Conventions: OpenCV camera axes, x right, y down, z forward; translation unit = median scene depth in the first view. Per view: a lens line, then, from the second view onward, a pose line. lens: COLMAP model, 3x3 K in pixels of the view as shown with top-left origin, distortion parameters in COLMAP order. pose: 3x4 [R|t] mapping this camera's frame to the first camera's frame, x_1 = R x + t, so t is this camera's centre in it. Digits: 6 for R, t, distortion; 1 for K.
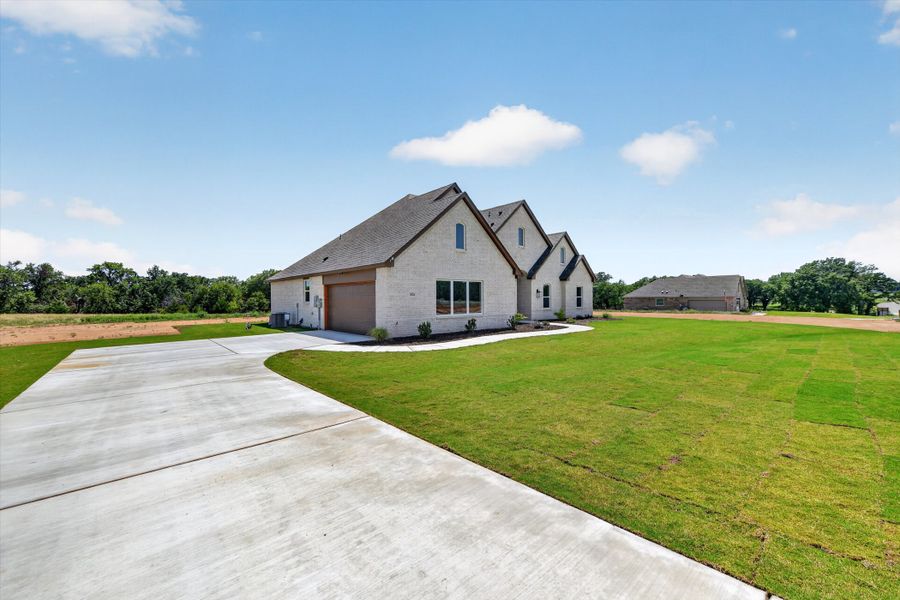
lens RADIAL K [[358.7, 0, 438.9], [0, 358.7, 305.3], [0, 0, 1]] dist [-0.008096, -0.000739]
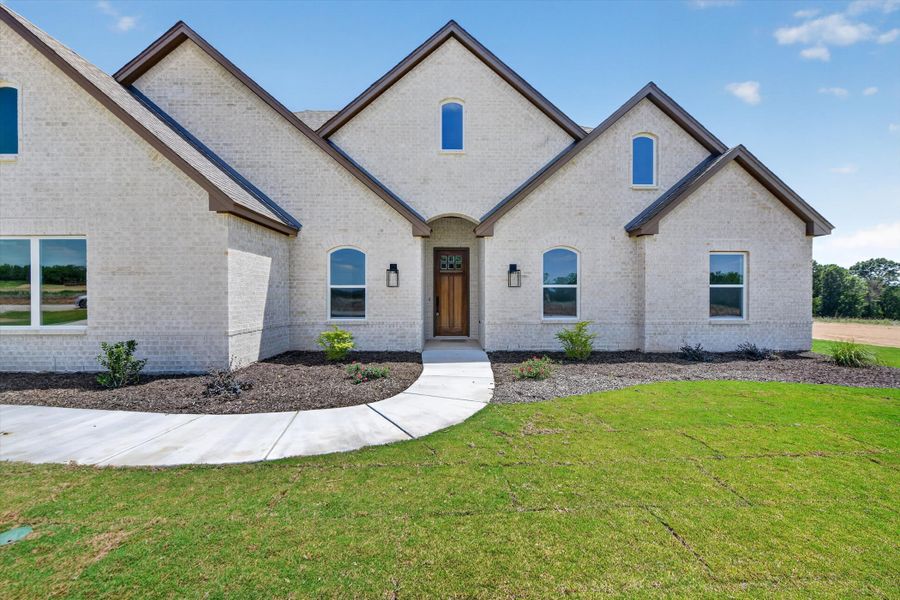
lens RADIAL K [[358.7, 0, 449.4], [0, 358.7, 299.1], [0, 0, 1]] dist [-0.008096, -0.000739]
pose [[0.779973, 0.011272, -0.625712, 0.457162], [-0.017762, 0.999834, -0.004129, -0.006813], [0.625561, 0.014335, 0.780043, 0.697886]]
